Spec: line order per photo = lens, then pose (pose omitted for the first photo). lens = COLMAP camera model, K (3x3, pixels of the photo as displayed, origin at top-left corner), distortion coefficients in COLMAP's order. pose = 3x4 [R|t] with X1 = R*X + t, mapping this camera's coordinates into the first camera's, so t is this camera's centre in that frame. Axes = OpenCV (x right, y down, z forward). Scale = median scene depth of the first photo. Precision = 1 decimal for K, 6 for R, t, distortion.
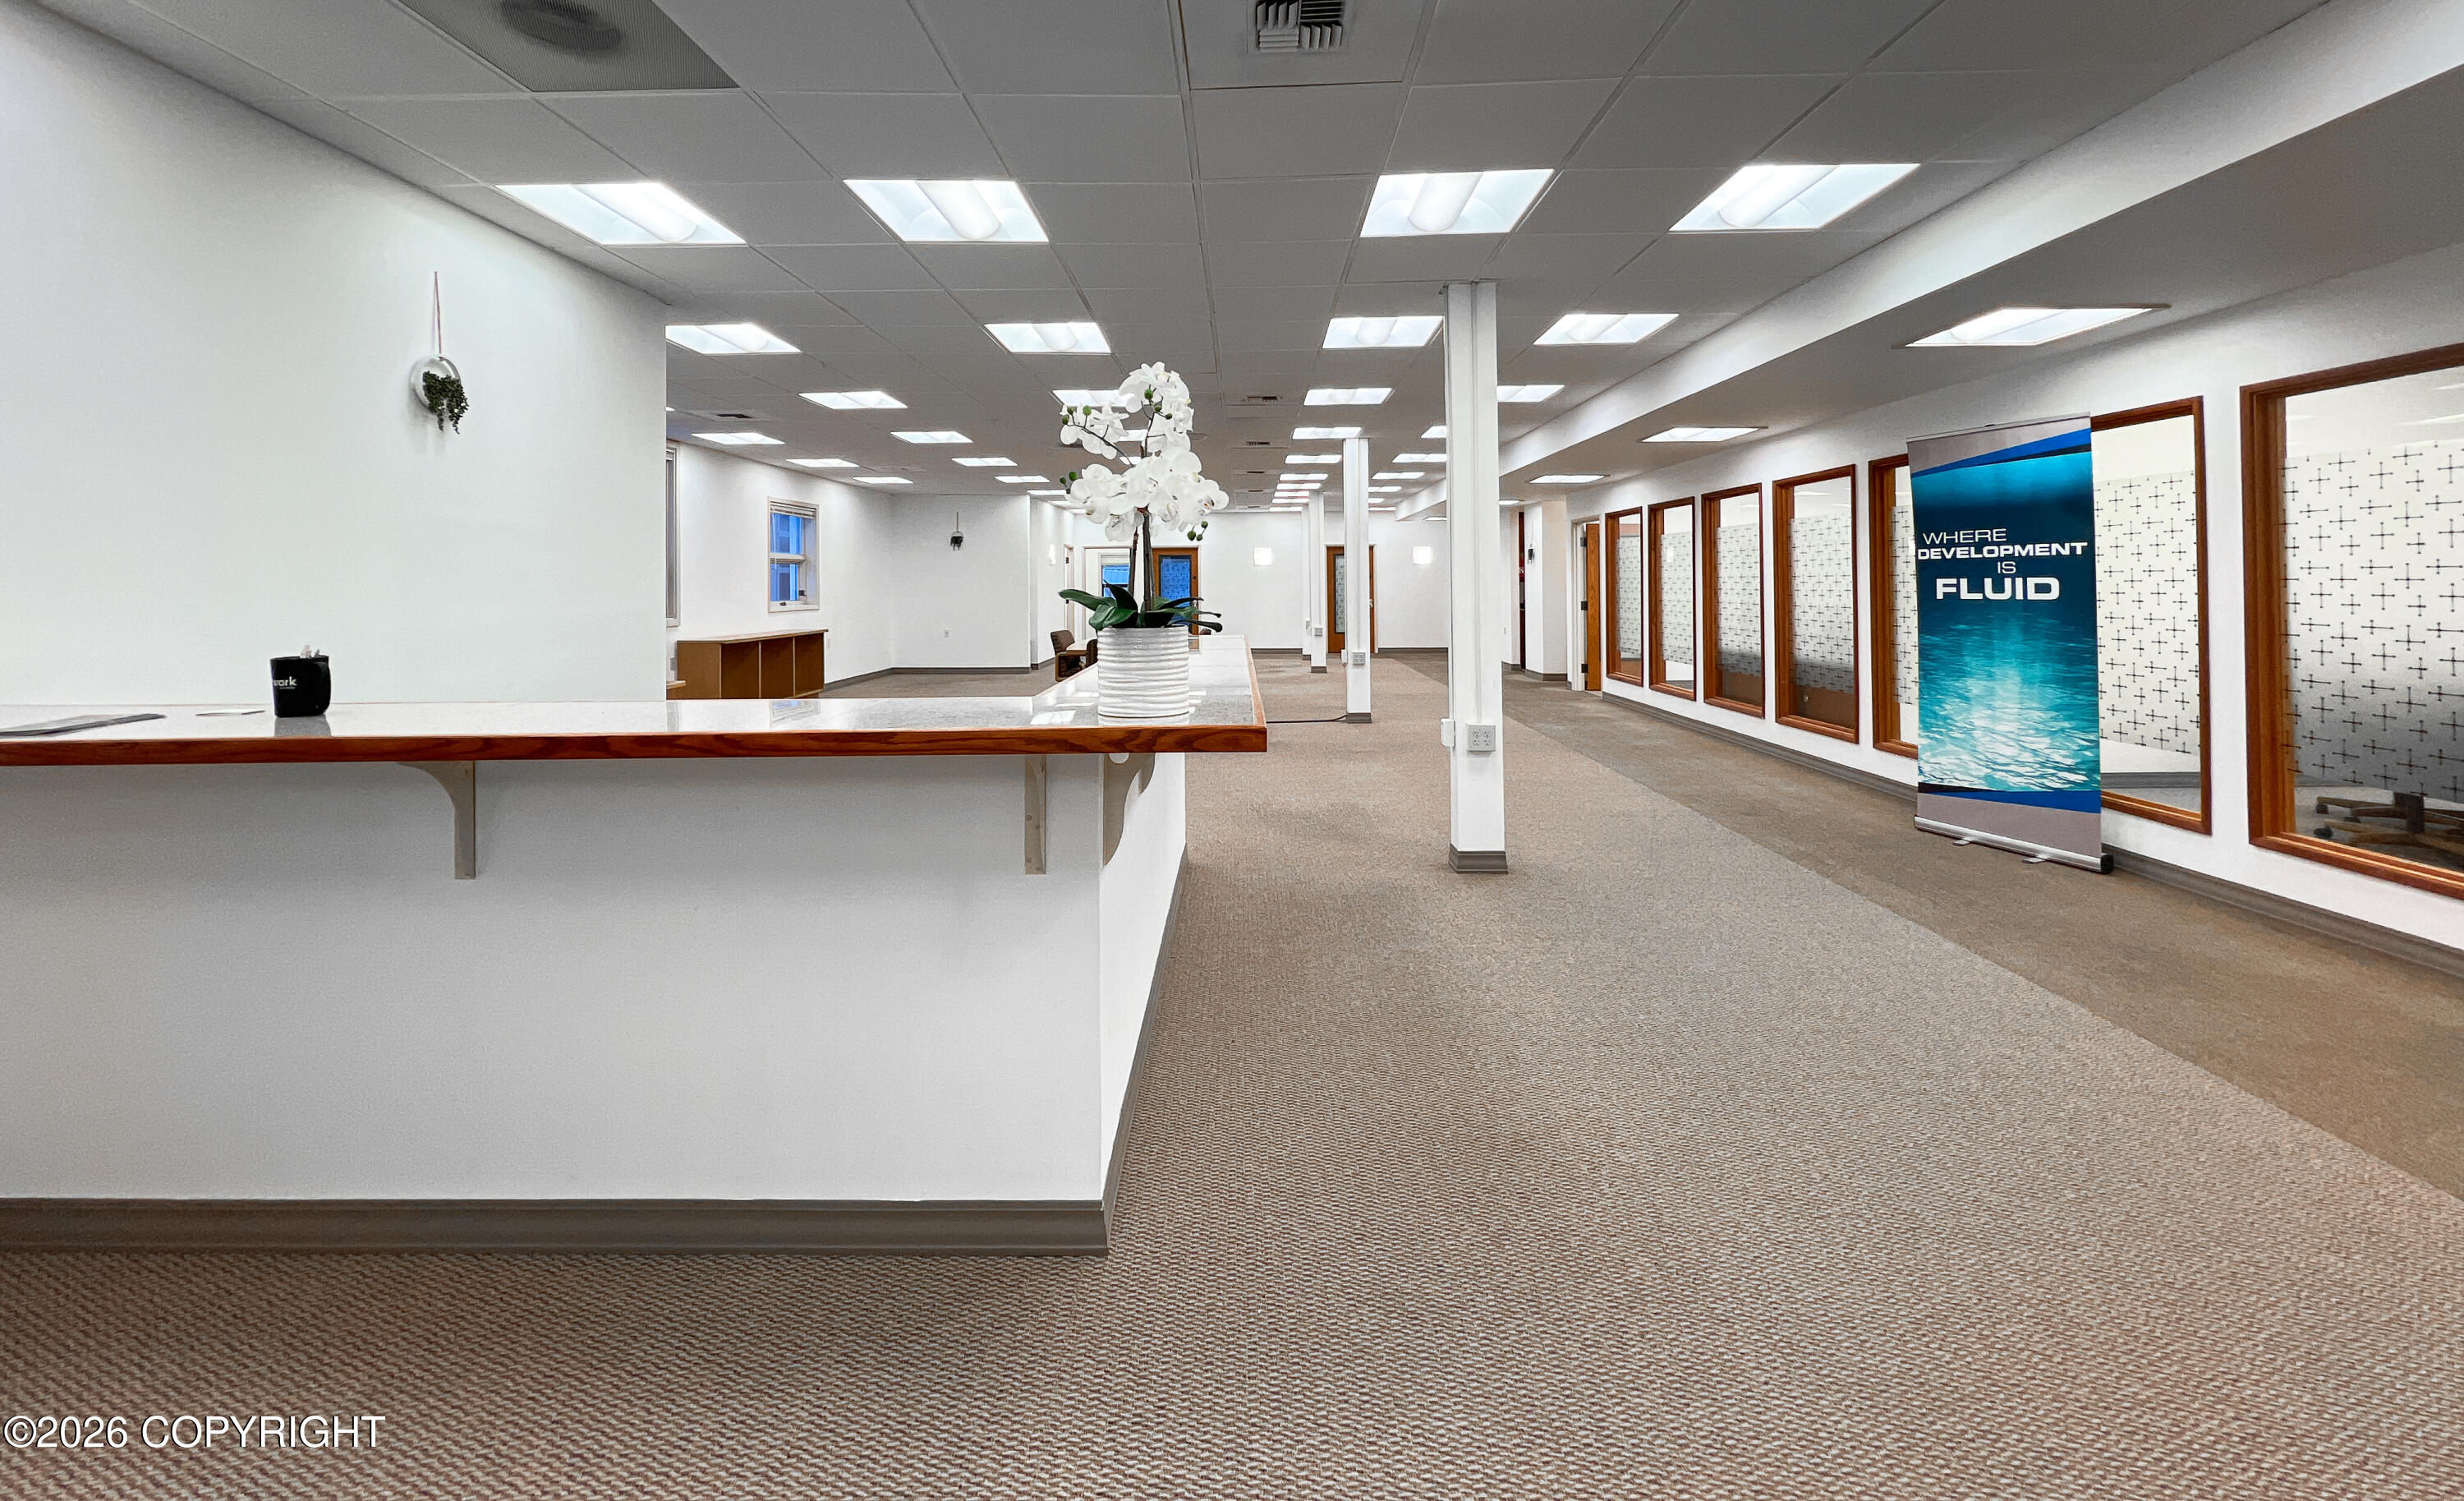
lens RADIAL K [[986.1, 0, 1227.4], [0, 986.1, 574.1], [0, 0, 1]] dist [-0.005201, 0.001943]
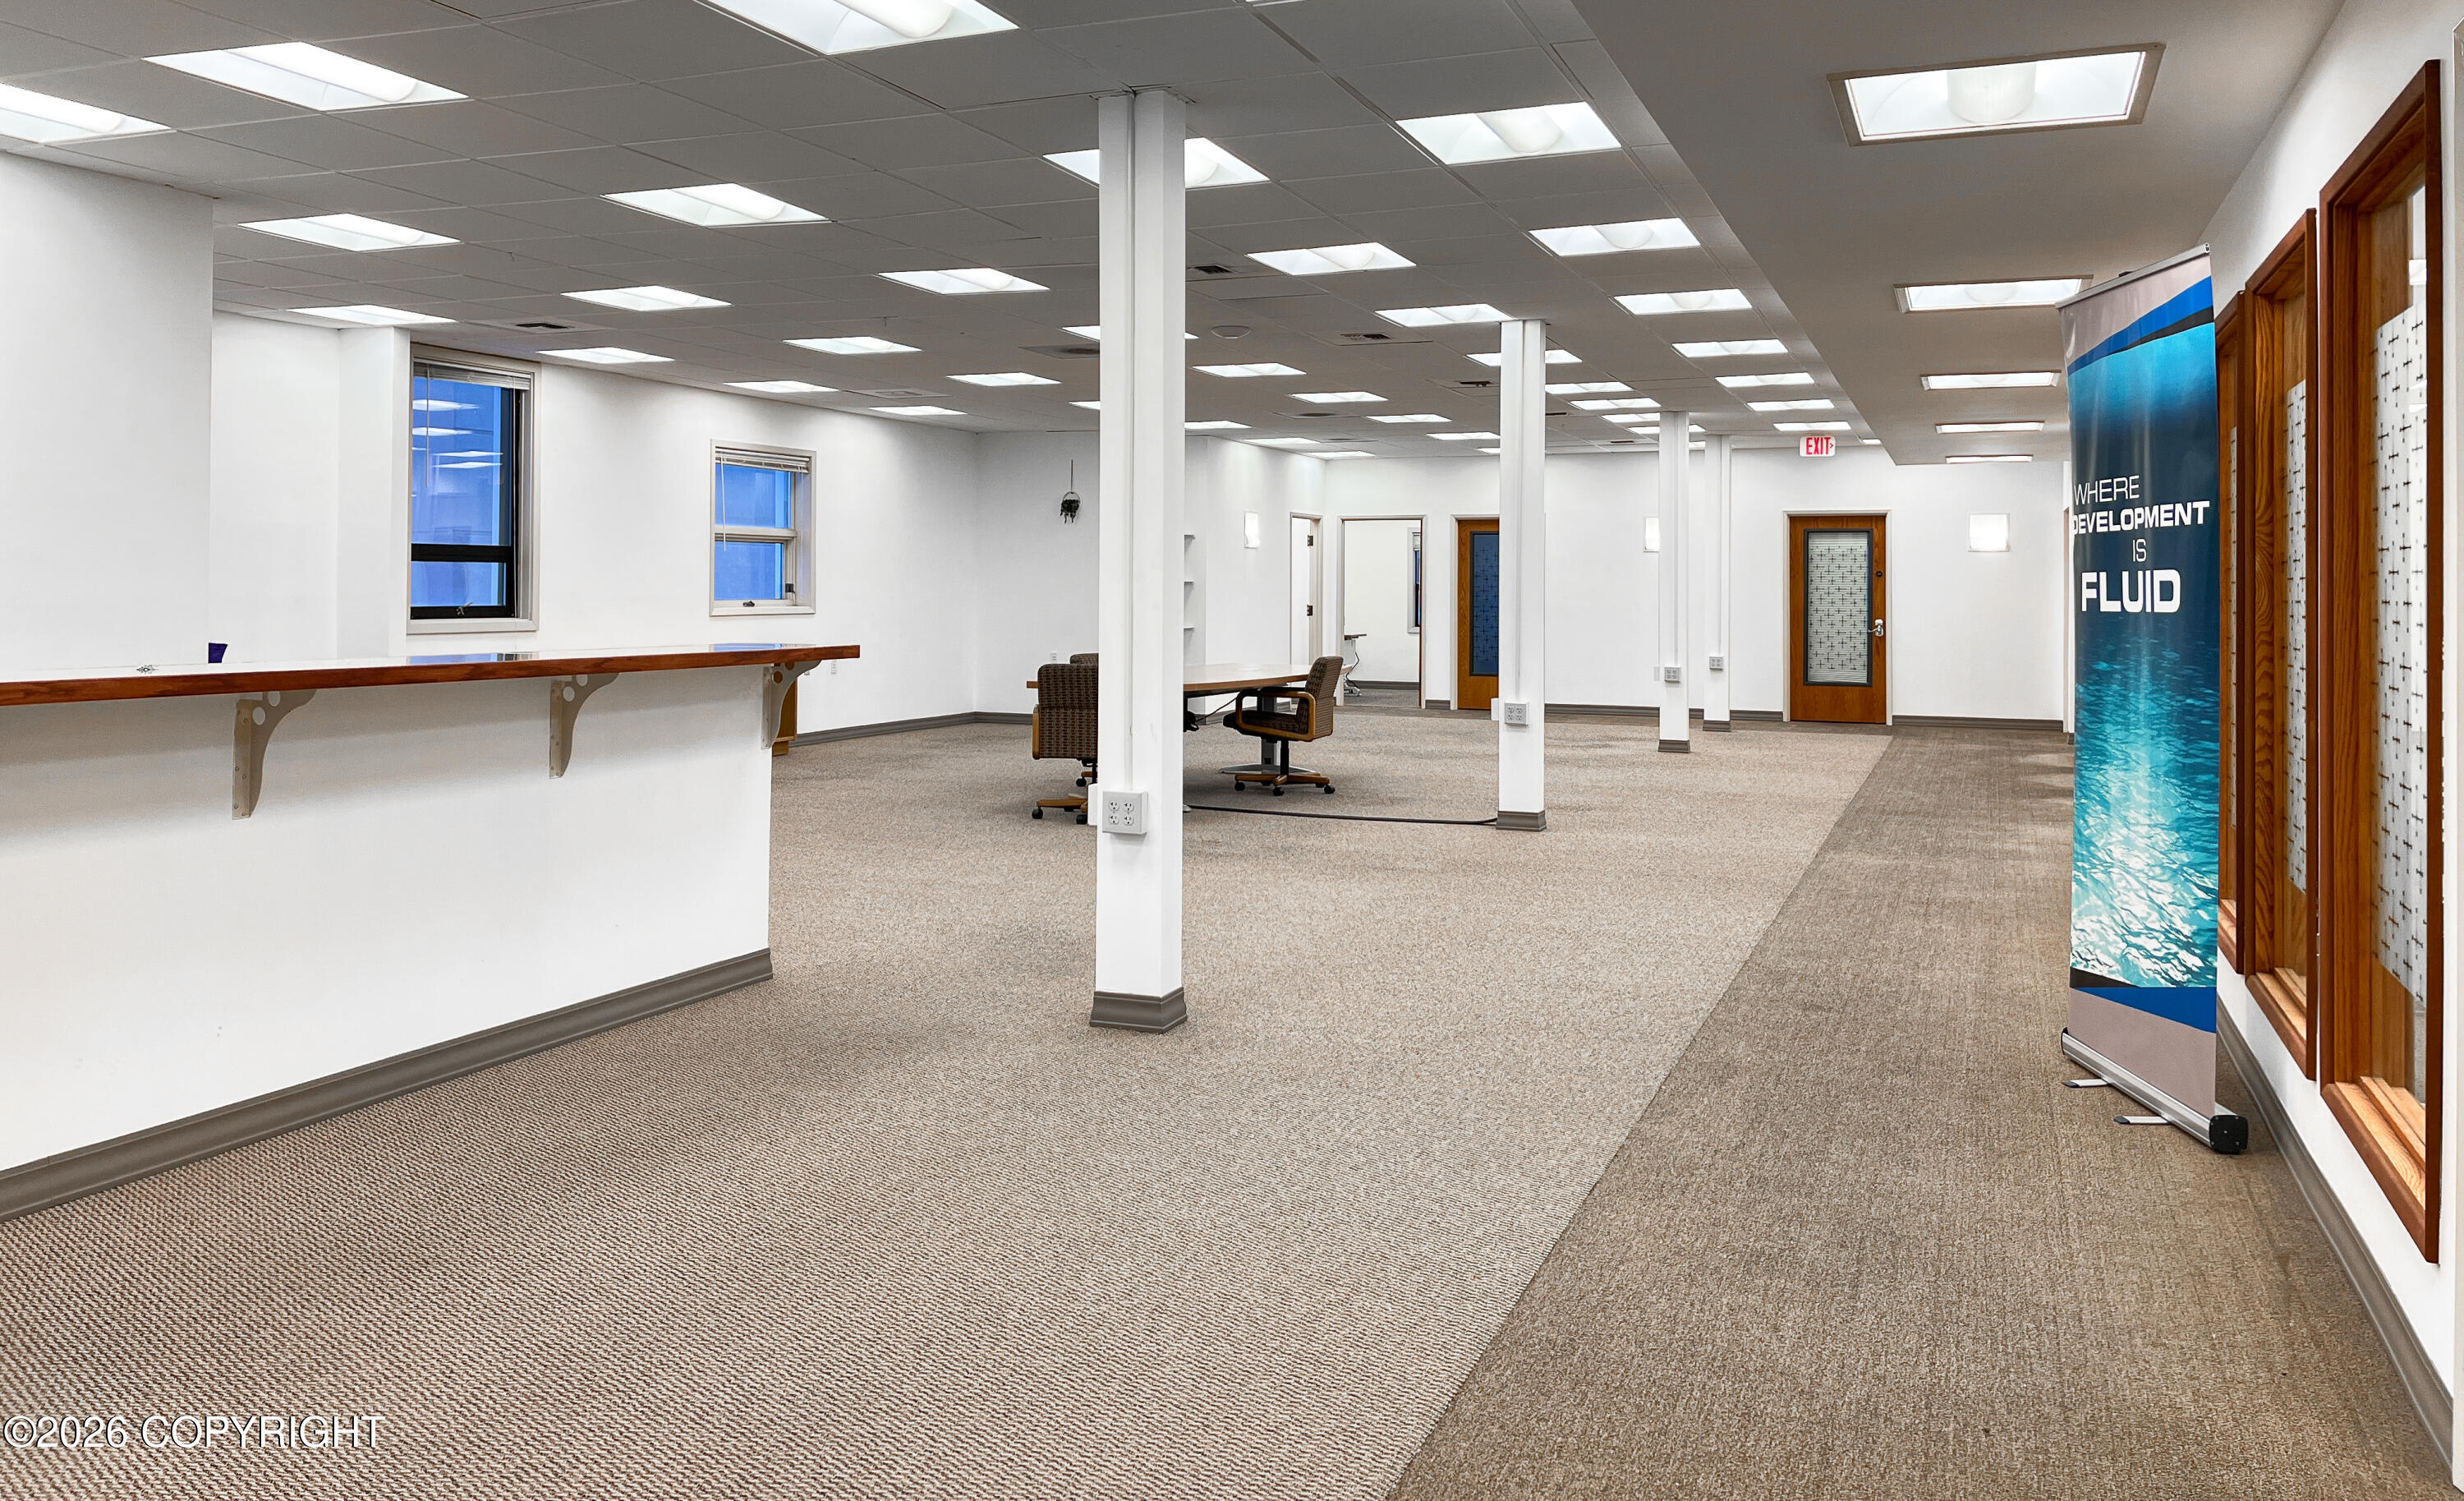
lens RADIAL K [[1854.2, 0, 1228.5], [0, 1854.2, 568.9], [0, 0, 1]] dist [0.069636, -0.085972]
pose [[0.933638, 0.009276, -0.358098, 0.684478], [-0.009493, 0.999954, 0.001152, 0.006129], [0.358093, 0.002323, 0.933683, -0.084043]]
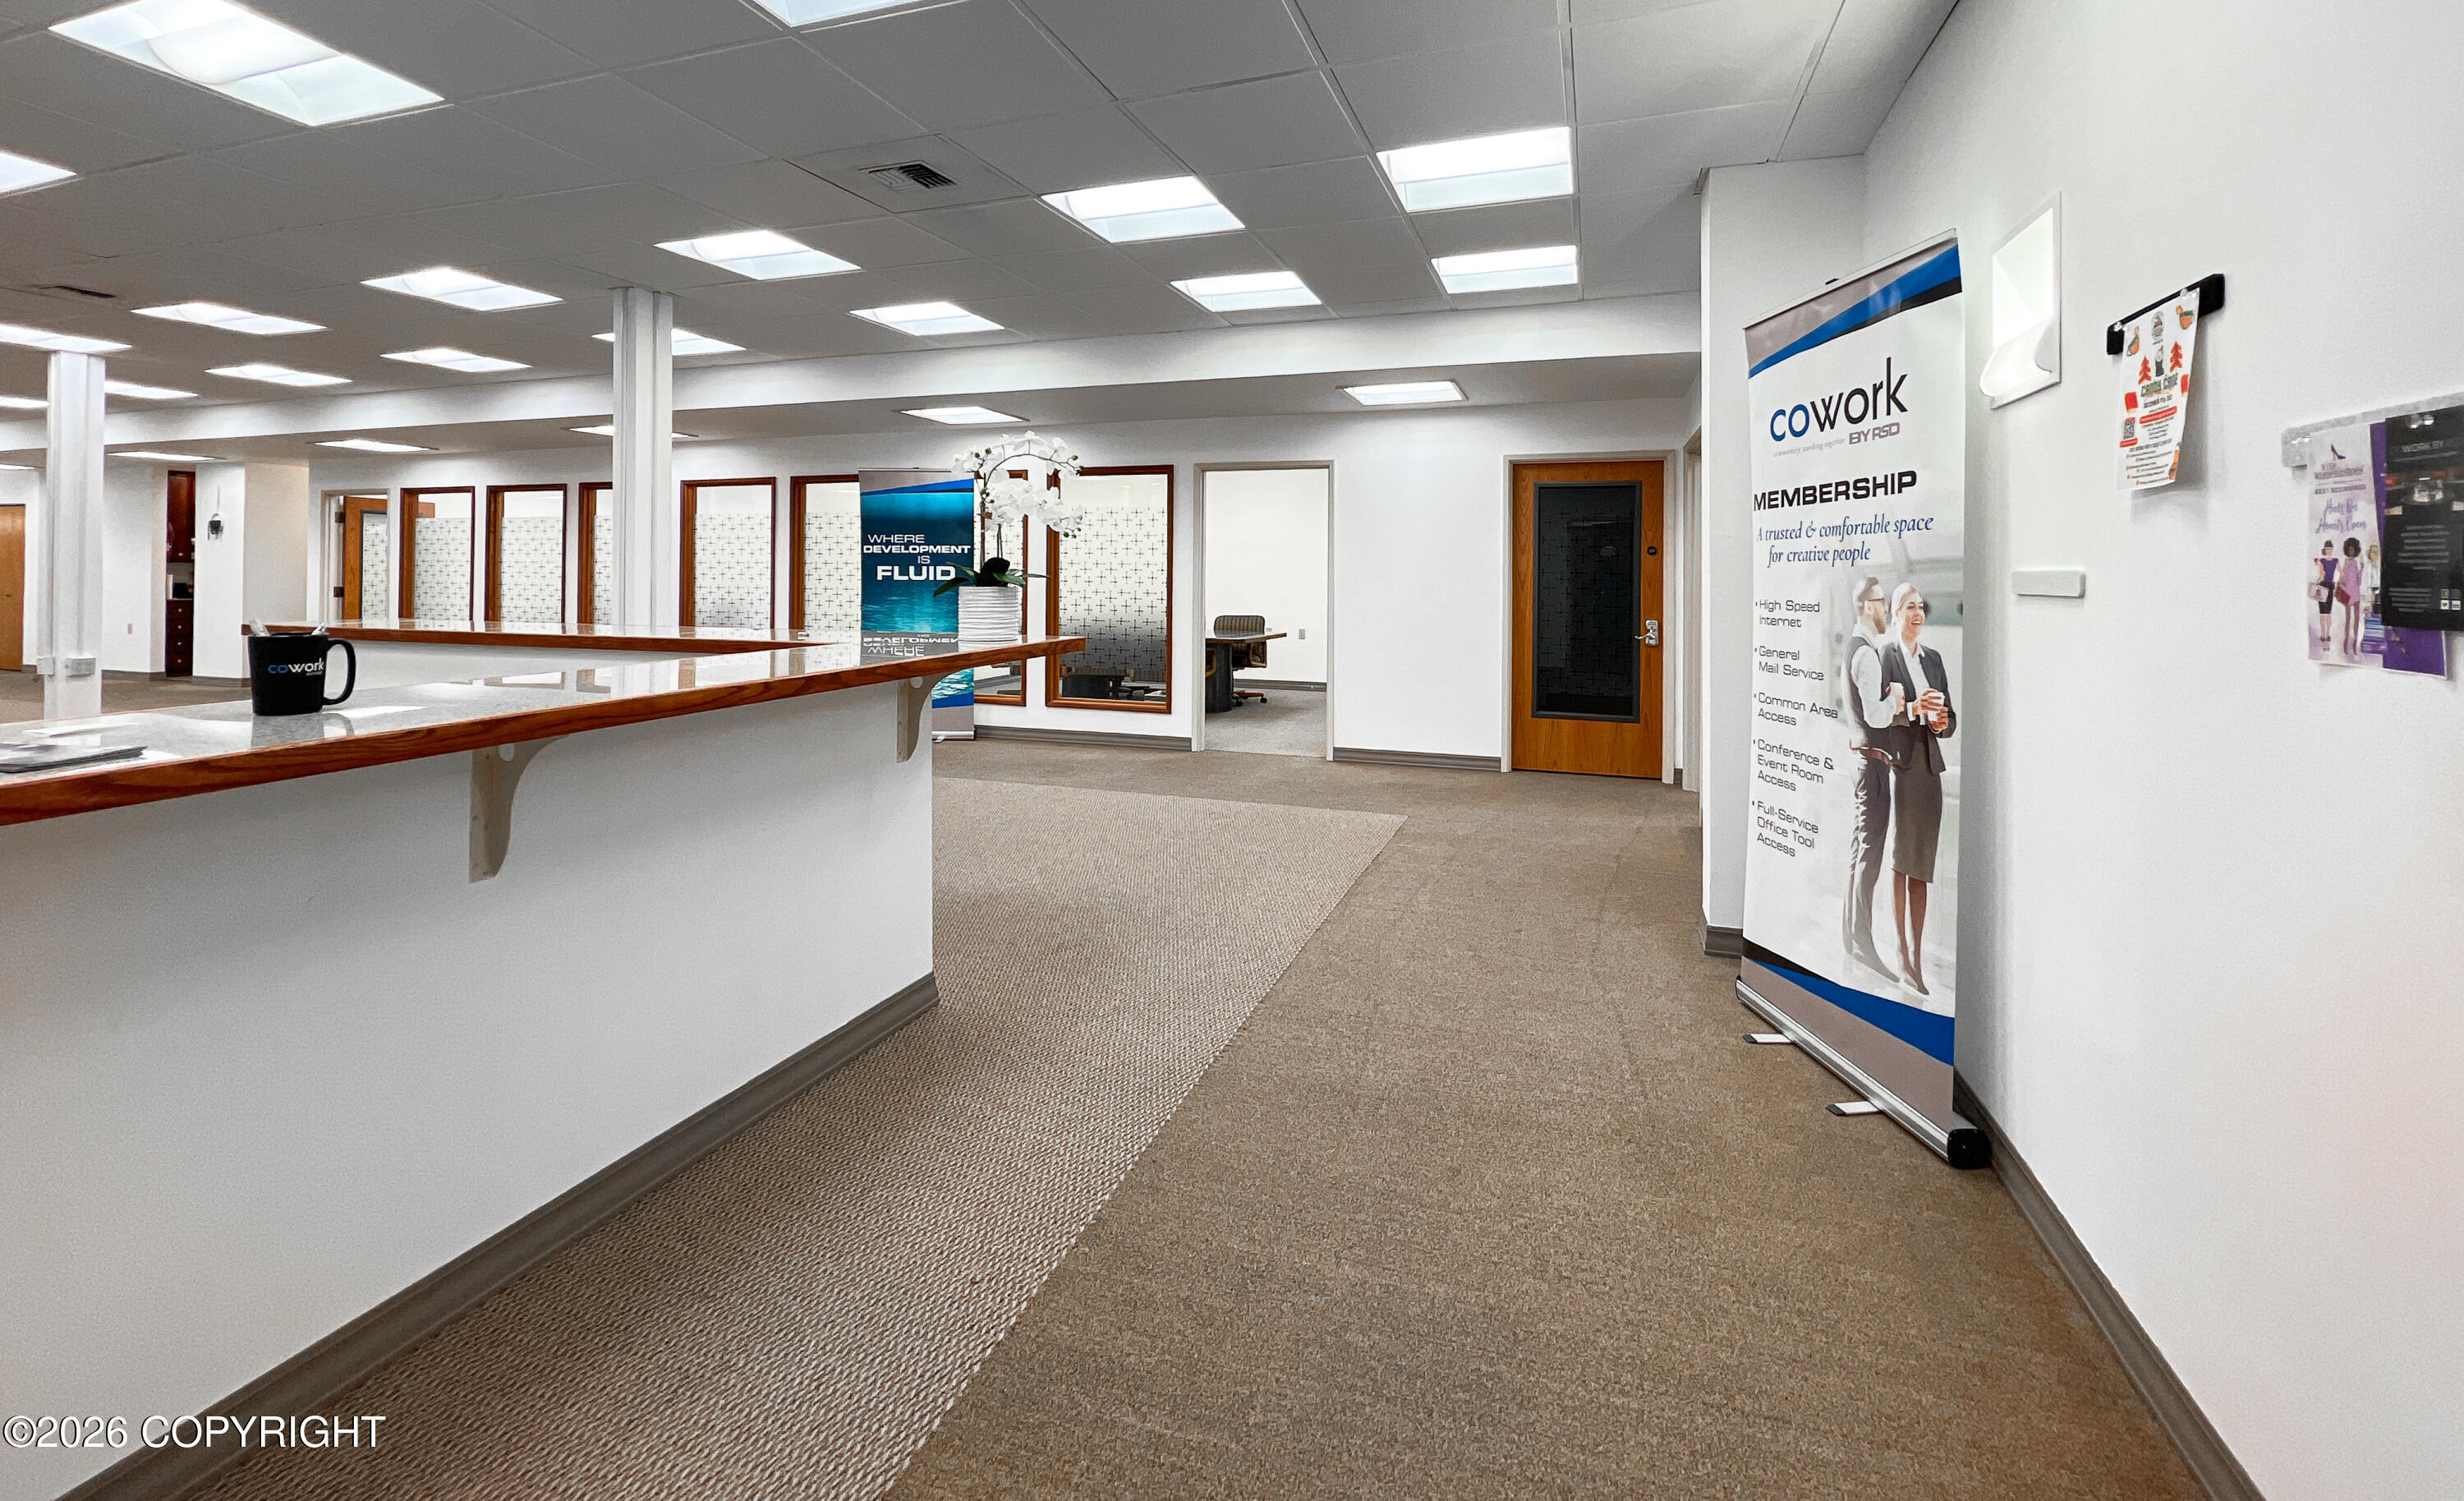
lens RADIAL K [[986.1, 0, 1280.0], [0, 986.1, 556.8], [0, 0, 1]] dist [-0.005201, 0.001943]
pose [[0.266139, 0.024794, 0.963616, -0.553360], [-0.016009, 0.999645, -0.021299, 0.012800], [-0.963802, -0.009758, 0.266442, 0.037519]]
